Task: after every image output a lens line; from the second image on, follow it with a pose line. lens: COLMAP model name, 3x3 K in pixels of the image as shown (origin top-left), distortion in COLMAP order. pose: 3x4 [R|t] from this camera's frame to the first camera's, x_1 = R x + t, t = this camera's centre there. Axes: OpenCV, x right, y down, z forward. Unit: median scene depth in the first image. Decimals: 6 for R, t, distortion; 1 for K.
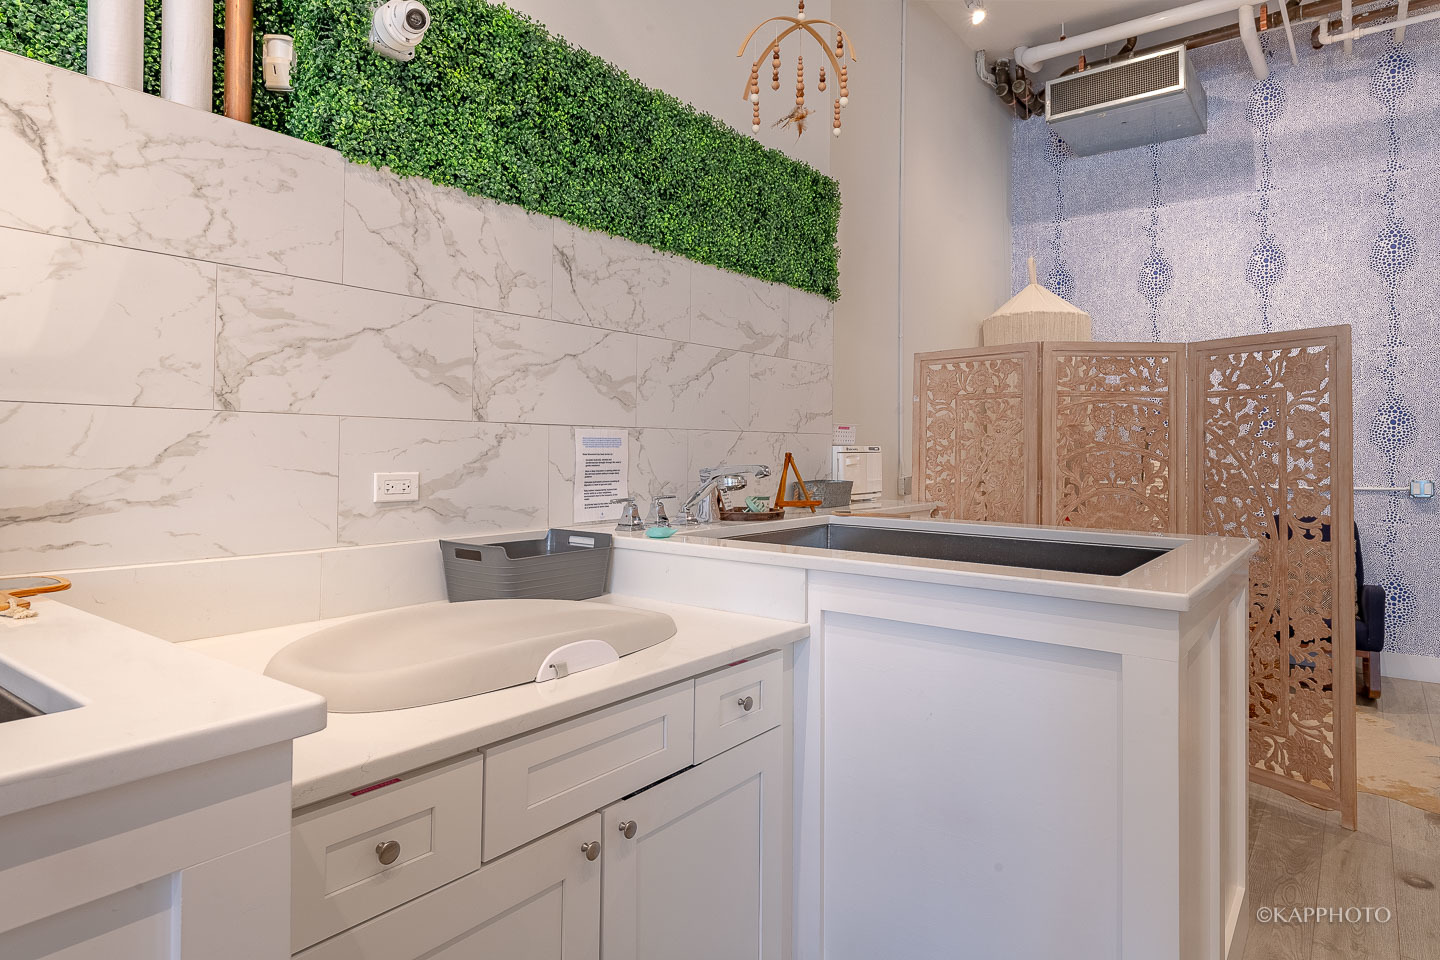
lens RADIAL K [[836.4, 0, 716.5], [0, 836.4, 448.0], [0, 0, 1]] dist [0.002201, -0.000660]
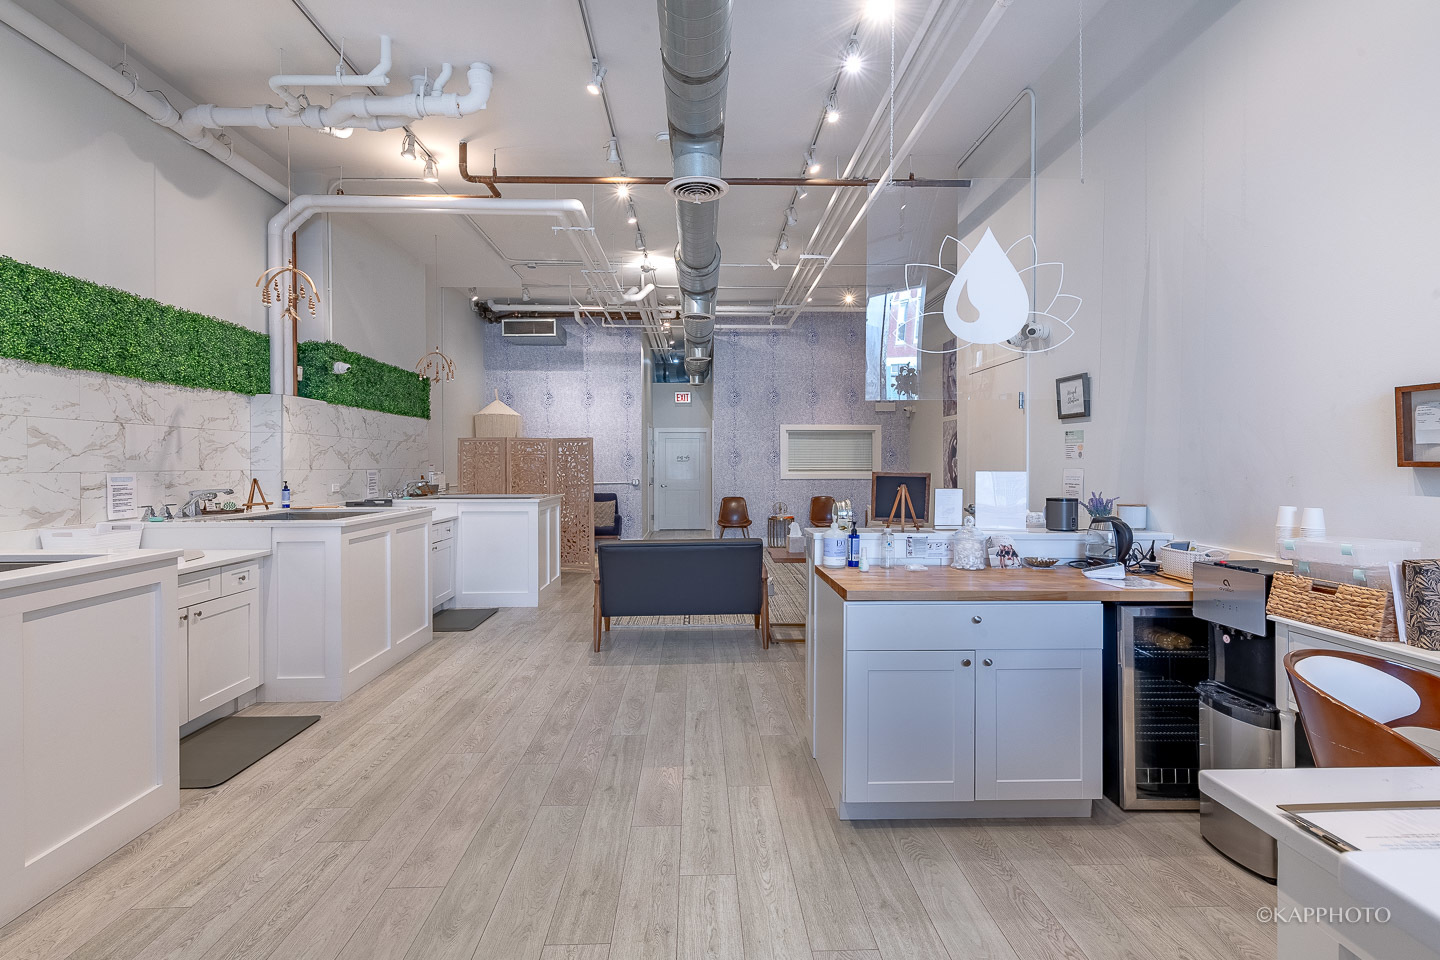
lens RADIAL K [[579.4, 0, 802.8], [0, 579.4, 466.4], [0, 0, 1]] dist [0.000784, -0.002229]
pose [[0.641399, -0.008355, 0.767162, -0.200793], [0.001849, 0.999955, 0.009344, -0.013655], [-0.767205, -0.004575, 0.641386, -0.442853]]
